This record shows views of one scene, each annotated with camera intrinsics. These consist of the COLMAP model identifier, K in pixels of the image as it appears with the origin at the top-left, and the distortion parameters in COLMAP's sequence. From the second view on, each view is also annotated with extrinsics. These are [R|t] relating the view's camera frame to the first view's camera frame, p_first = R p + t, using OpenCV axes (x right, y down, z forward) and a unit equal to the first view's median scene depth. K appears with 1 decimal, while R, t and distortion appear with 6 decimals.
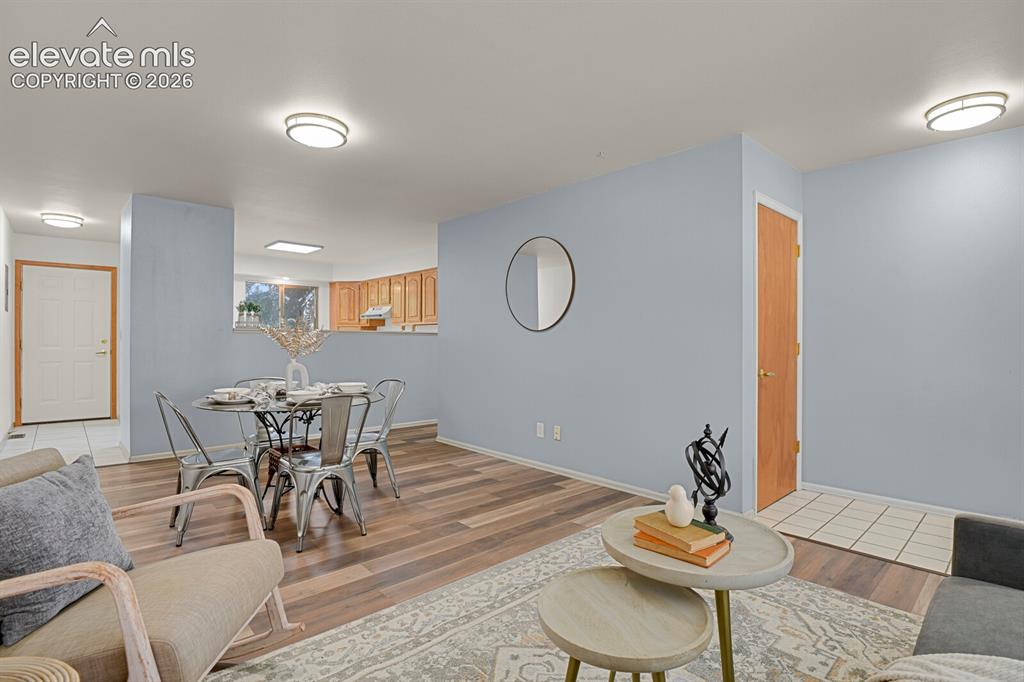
lens RADIAL K [[494.8, 0, 512.6], [0, 494.8, 344.8], [0, 0, 1]] dist [-0.036856, -0.001808]
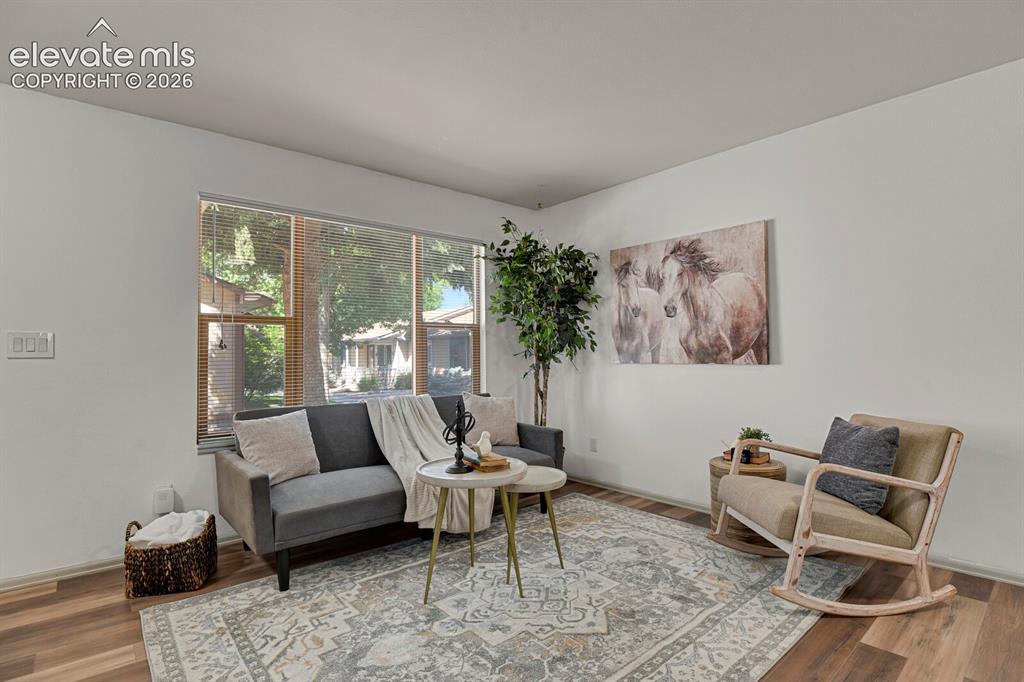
lens RADIAL K [[494.8, 0, 505.7], [0, 494.8, 344.2], [0, 0, 1]] dist [-0.036856, -0.001808]
pose [[-0.999115, 0.009375, 0.041009, 0.144655], [0.008893, 0.999889, -0.011935, -0.000477], [-0.041116, -0.011560, -0.999087, 2.073072]]
